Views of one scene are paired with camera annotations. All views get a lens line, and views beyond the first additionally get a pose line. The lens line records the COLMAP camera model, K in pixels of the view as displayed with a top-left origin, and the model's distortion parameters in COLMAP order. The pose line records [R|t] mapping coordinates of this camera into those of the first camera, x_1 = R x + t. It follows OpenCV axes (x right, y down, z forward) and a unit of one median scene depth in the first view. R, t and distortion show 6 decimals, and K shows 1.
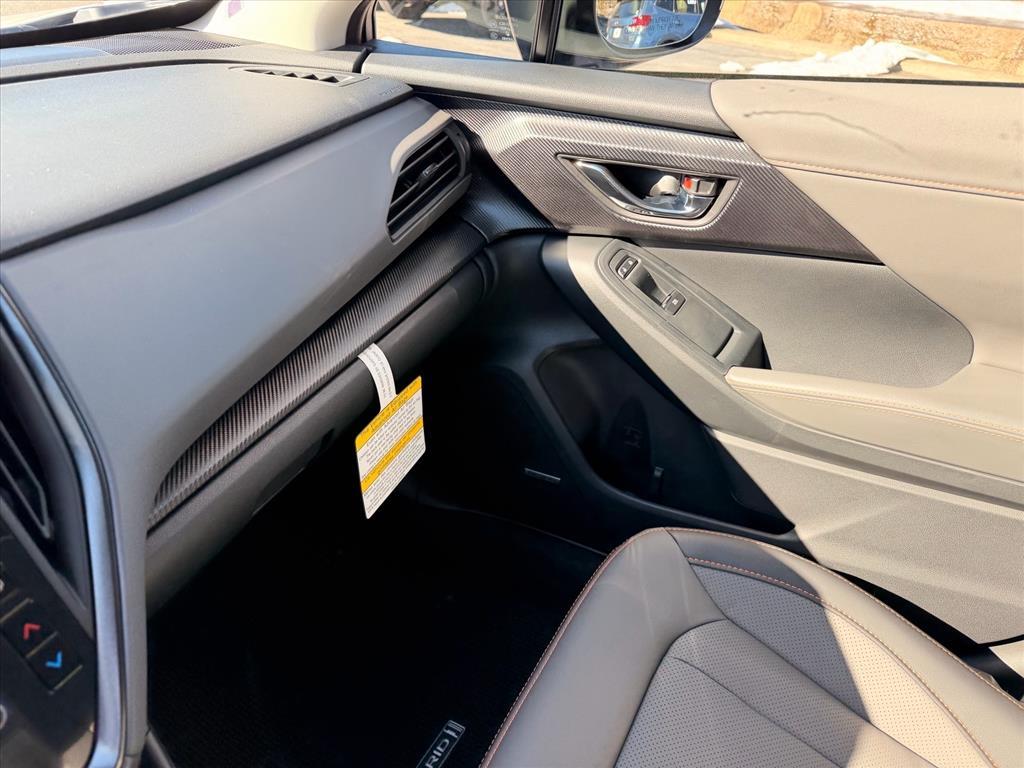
lens RADIAL K [[682.5, 0, 509.8], [0, 682.5, 341.3], [0, 0, 1]] dist [-0.006813, -0.001049]
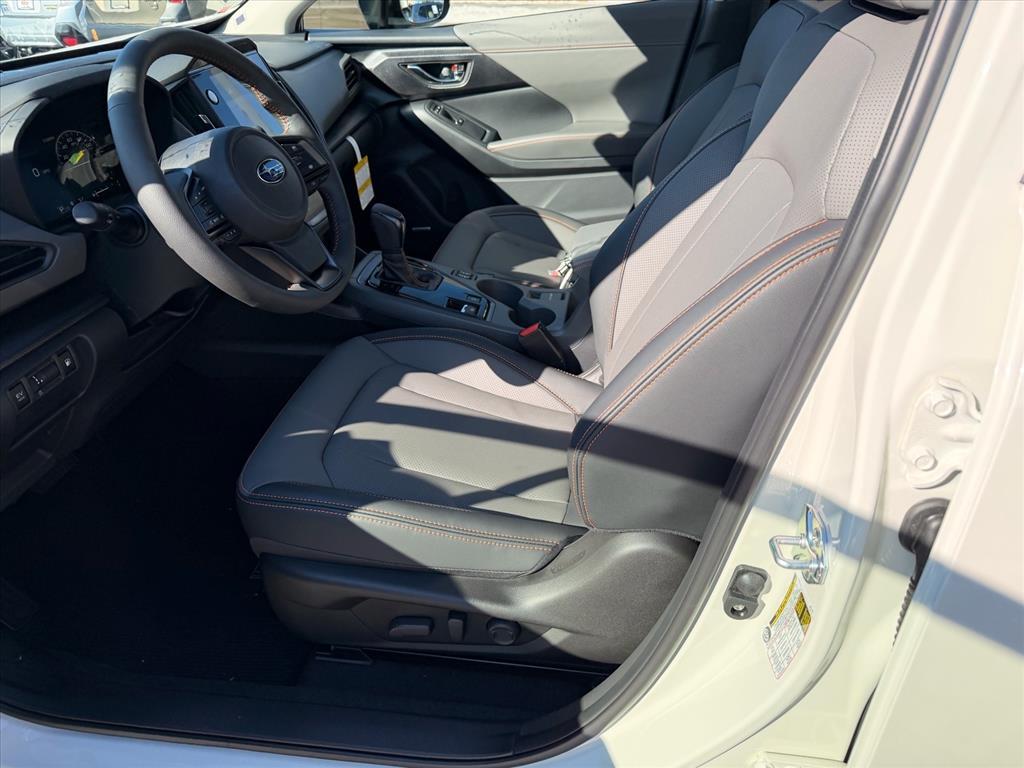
lens RADIAL K [[716.1, 0, 516.9], [0, 716.1, 390.0], [0, 0, 1]] dist [0.088465, -0.195351]
pose [[0.934768, -0.226115, 0.274009, -0.503179], [0.236880, 0.971518, -0.006401, 0.959244], [-0.264758, 0.070891, 0.961706, -1.493437]]
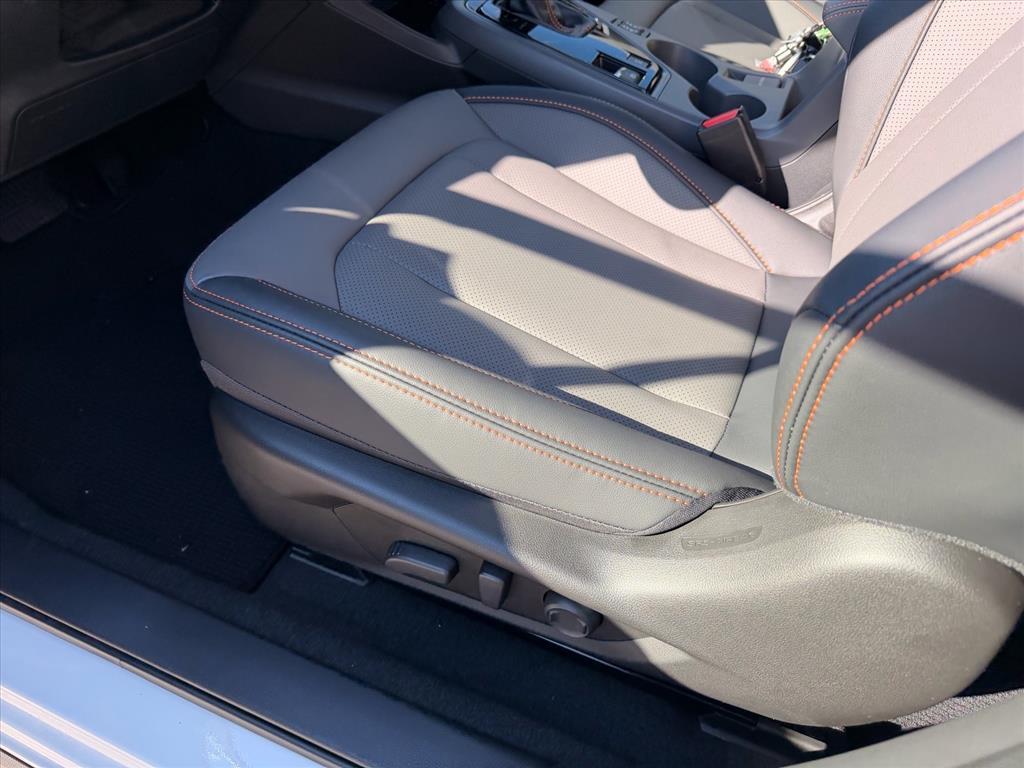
lens RADIAL K [[716.1, 0, 516.9], [0, 716.1, 390.0], [0, 0, 1]] dist [0.088465, -0.195351]
pose [[0.994331, -0.063484, 0.085298, -0.372038], [0.049267, 0.985968, 0.159498, 1.020104], [-0.094227, -0.154391, 0.983506, -0.898271]]
